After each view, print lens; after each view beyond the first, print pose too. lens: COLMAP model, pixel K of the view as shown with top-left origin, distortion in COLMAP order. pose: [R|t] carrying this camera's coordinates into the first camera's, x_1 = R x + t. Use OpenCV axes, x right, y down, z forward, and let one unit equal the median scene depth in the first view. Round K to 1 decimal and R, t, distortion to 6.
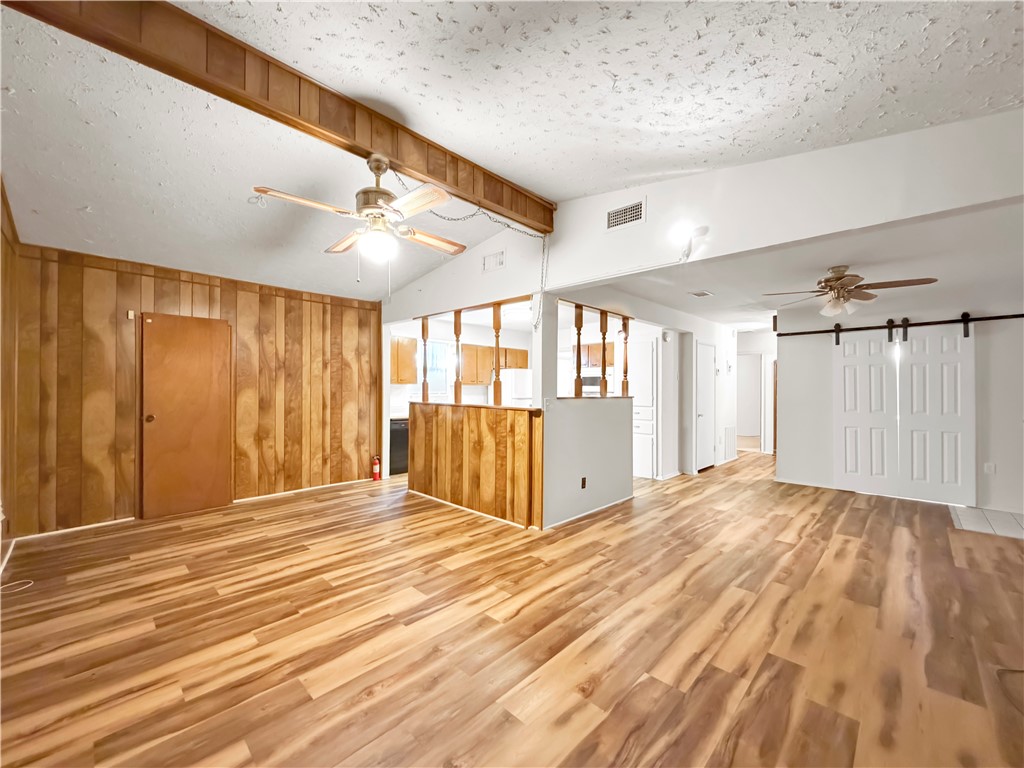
lens RADIAL K [[393.2, 0, 449.8], [0, 393.2, 386.7], [0, 0, 1]] dist [0.000349, -0.000007]
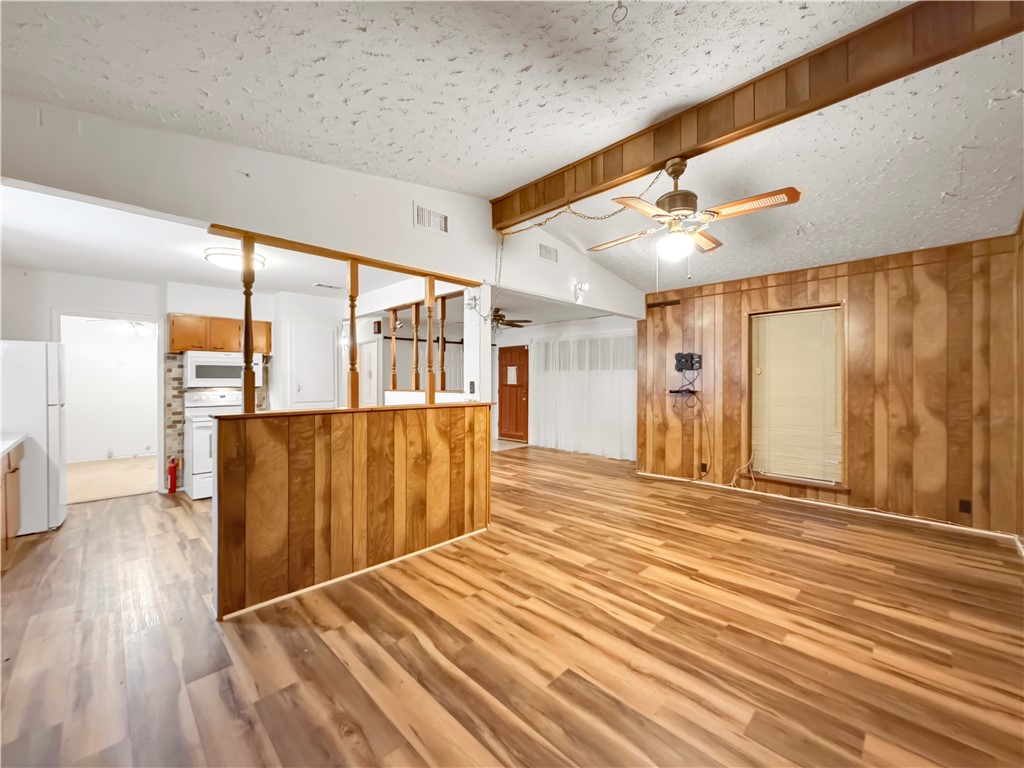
lens RADIAL K [[409.2, 0, 557.0], [0, 409.2, 380.8], [0, 0, 1]] dist [-0.000094, 0.000020]
pose [[-0.086429, -0.007242, 0.996232, -0.964008], [-0.002436, 0.999972, 0.007058, -0.008259], [-0.996255, -0.001816, -0.086445, 1.093631]]
